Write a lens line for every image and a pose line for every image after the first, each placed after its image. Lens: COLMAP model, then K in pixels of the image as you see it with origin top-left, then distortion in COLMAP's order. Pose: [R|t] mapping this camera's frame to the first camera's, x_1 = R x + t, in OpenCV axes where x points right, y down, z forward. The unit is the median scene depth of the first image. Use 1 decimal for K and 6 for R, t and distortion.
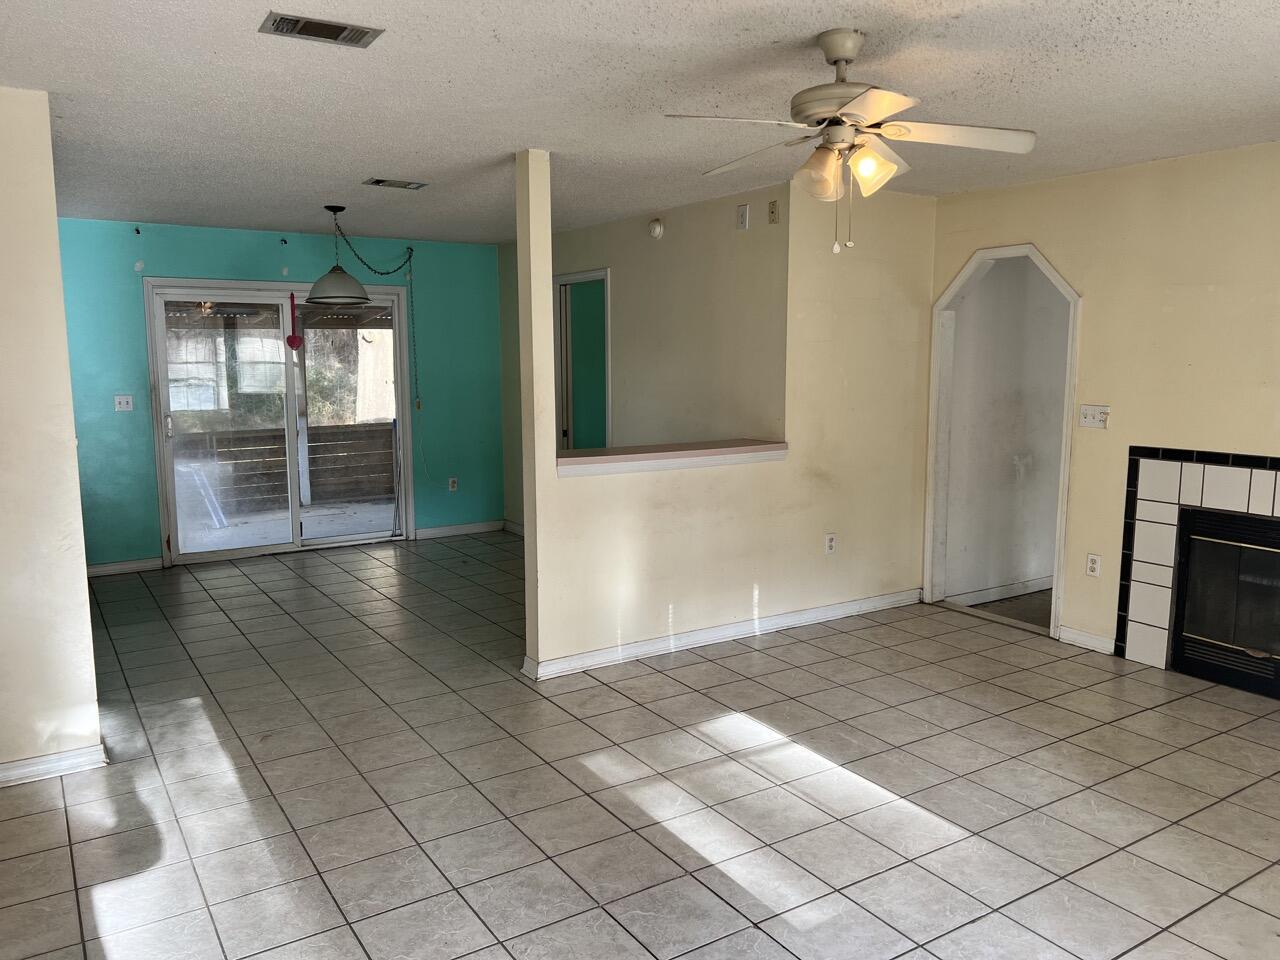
lens RADIAL K [[958.4, 0, 648.0], [0, 958.4, 486.3], [0, 0, 1]] dist [0.057353, -0.070501]
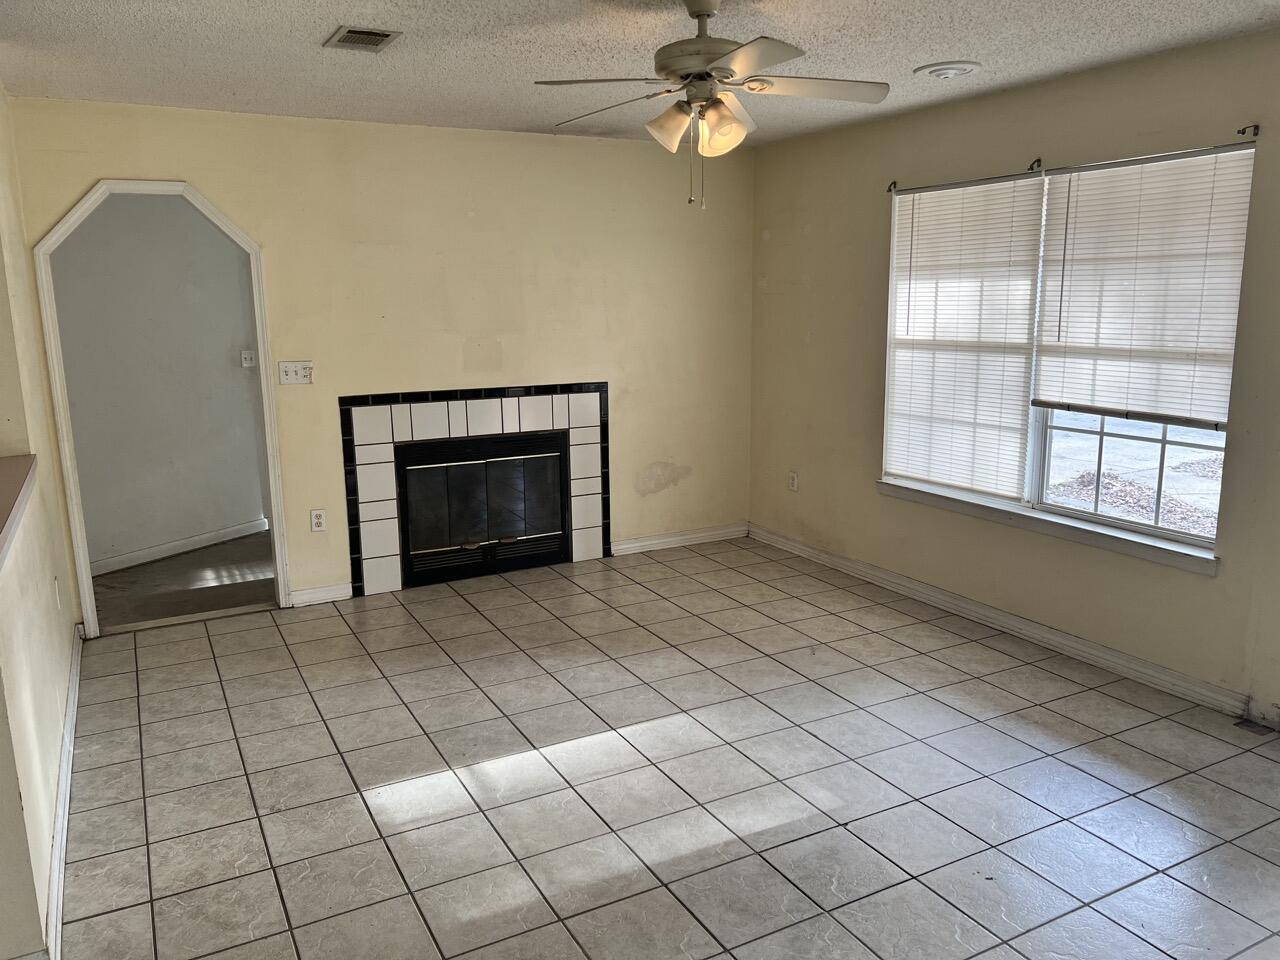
lens RADIAL K [[958.4, 0, 644.4], [0, 958.4, 472.6], [0, 0, 1]] dist [0.057353, -0.070501]
pose [[0.080827, -0.184581, 0.979488, -0.521515], [0.151359, 0.973579, 0.170978, -0.093076], [-0.985169, 0.134435, 0.106629, 0.594987]]
